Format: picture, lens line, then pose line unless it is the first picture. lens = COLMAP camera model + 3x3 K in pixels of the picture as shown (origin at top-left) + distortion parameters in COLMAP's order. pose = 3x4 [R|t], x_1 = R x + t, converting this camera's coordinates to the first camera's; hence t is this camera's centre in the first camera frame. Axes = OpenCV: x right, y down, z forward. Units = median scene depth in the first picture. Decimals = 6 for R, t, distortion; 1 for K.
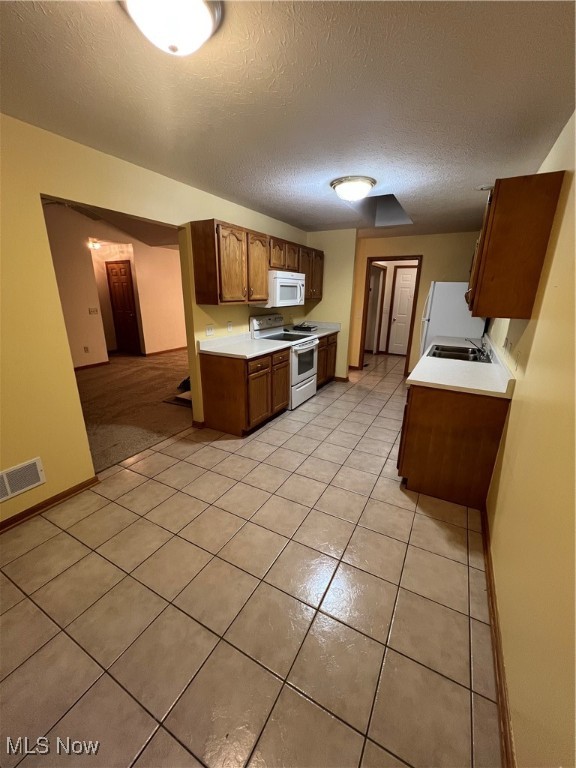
lens RADIAL K [[306.8, 0, 288.0], [0, 306.8, 384.0], [0, 0, 1]] dist [-0.000910, 0.000571]
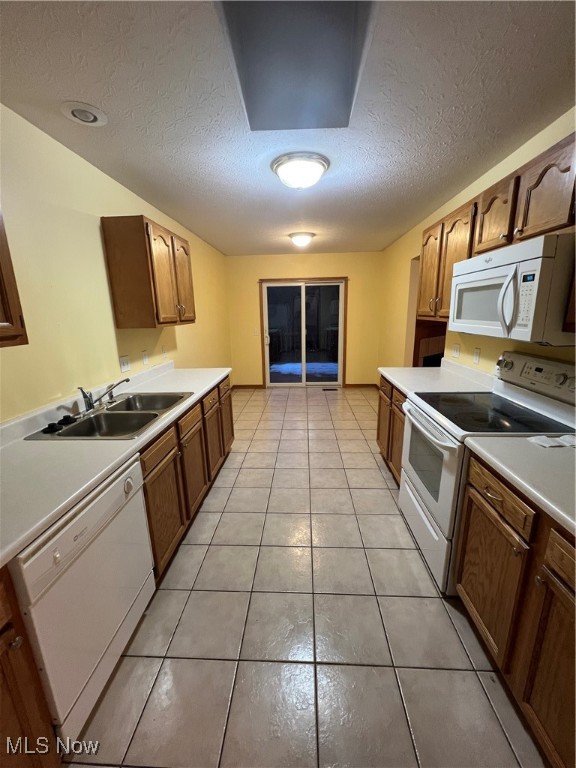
lens RADIAL K [[306.8, 0, 288.0], [0, 306.8, 384.0], [0, 0, 1]] dist [-0.000910, 0.000571]
pose [[-0.899519, 0.108133, -0.423287, 0.555425], [-0.118517, 0.872153, 0.474660, -0.479242], [0.420498, 0.477133, -0.771703, 1.637176]]
